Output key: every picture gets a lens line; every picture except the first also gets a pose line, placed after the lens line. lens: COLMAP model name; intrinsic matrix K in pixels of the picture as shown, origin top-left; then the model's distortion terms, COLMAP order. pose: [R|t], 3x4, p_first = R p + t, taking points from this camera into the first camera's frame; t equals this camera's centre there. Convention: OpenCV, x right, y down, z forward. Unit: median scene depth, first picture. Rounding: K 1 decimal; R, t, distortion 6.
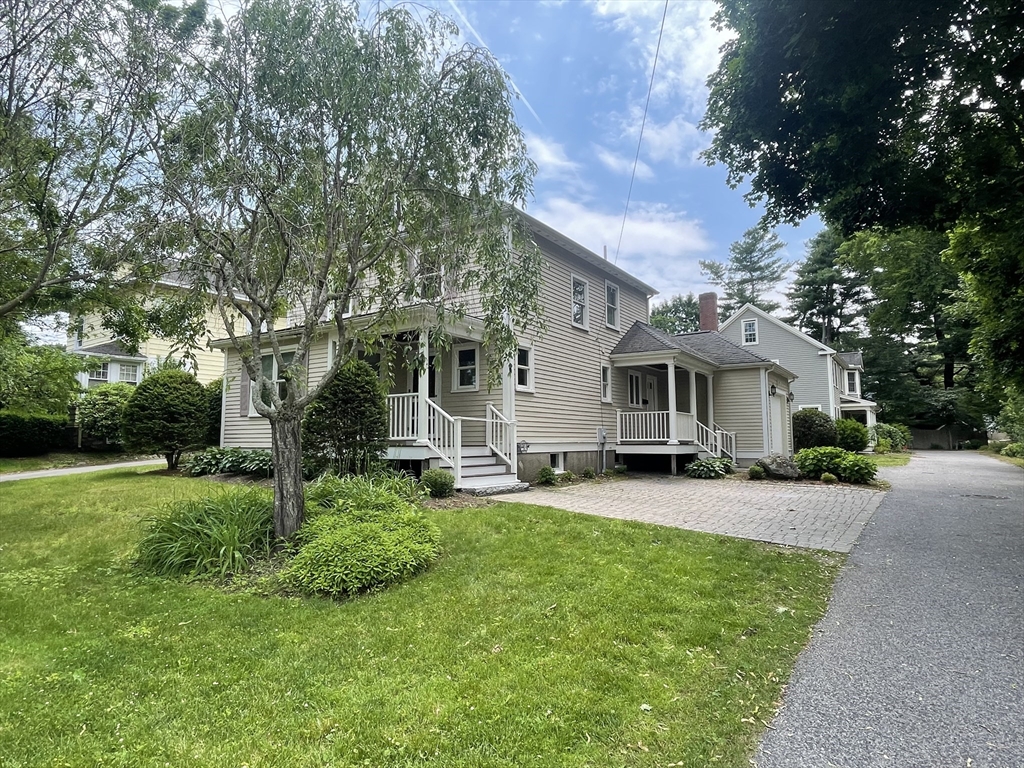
lens RADIAL K [[591.6, 0, 512.0], [0, 591.6, 384.0], [0, 0, 1]] dist [0.004886, 0.000382]
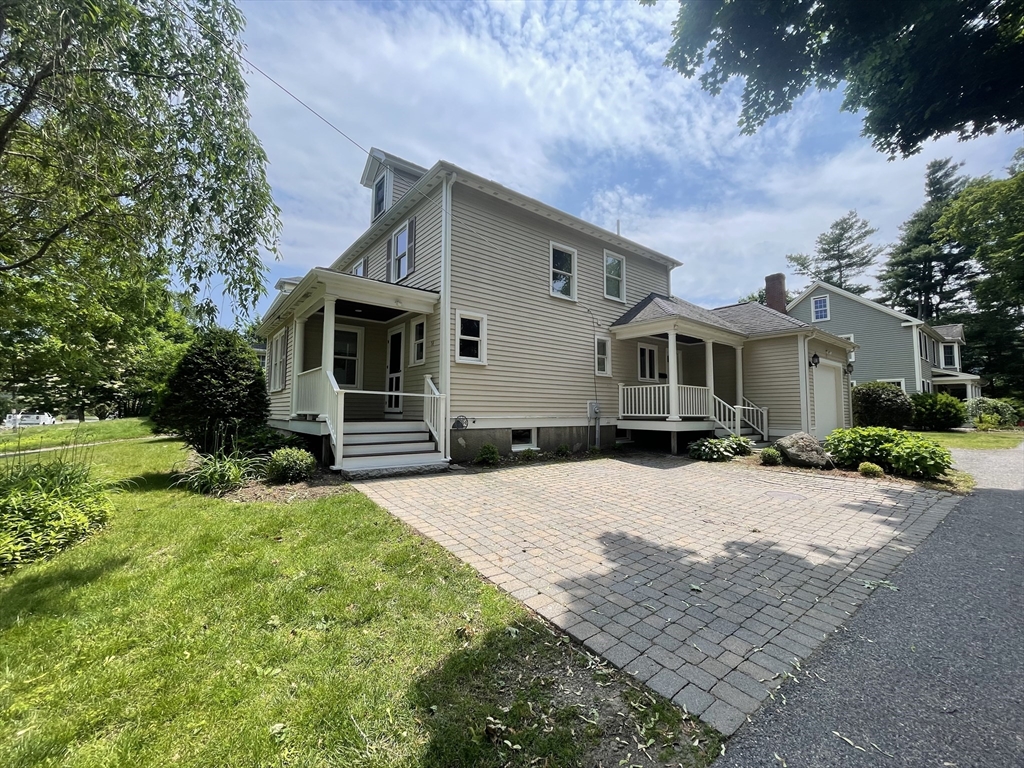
lens RADIAL K [[411.8, 0, 512.0], [0, 411.8, 384.0], [0, 0, 1]] dist [-0.003132, -0.000373]
pose [[0.950773, -0.011486, -0.309676, 0.158298], [0.020925, 0.999412, 0.027177, 0.015788], [0.309182, -0.032320, 0.950454, 0.219338]]
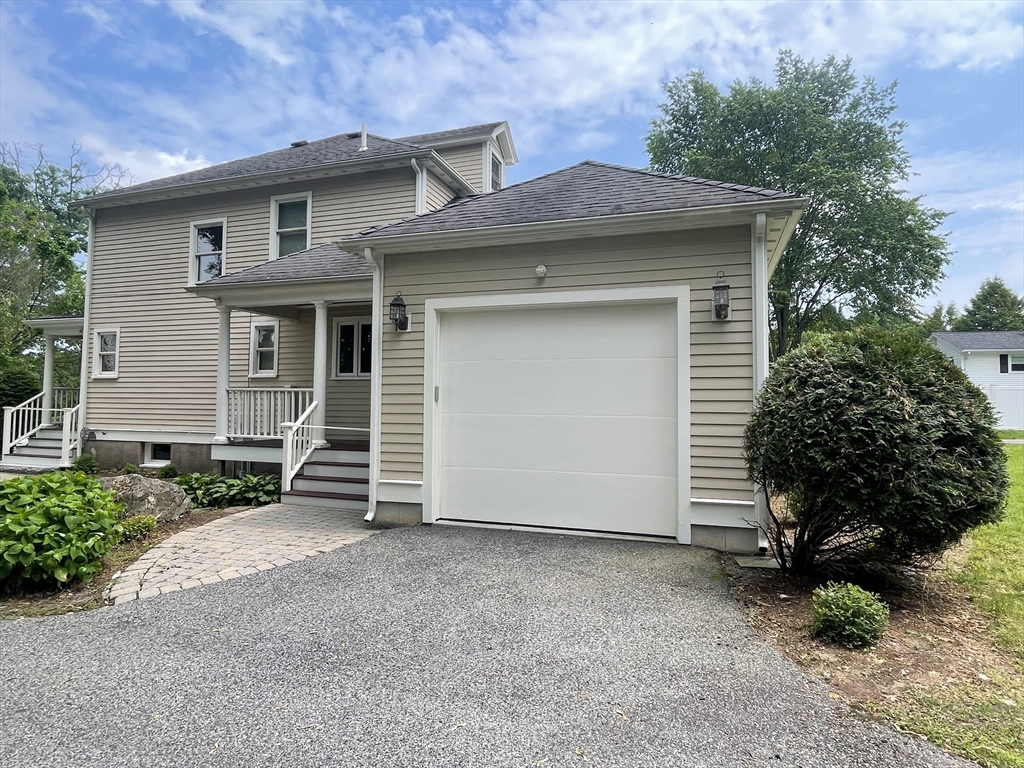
lens RADIAL K [[591.6, 0, 512.0], [0, 591.6, 384.0], [0, 0, 1]] dist [0.004886, 0.000382]
pose [[0.257289, -0.035641, -0.965677, 0.634025], [0.081223, 0.996581, -0.015141, 0.051313], [0.962915, -0.074539, 0.259304, 0.771340]]
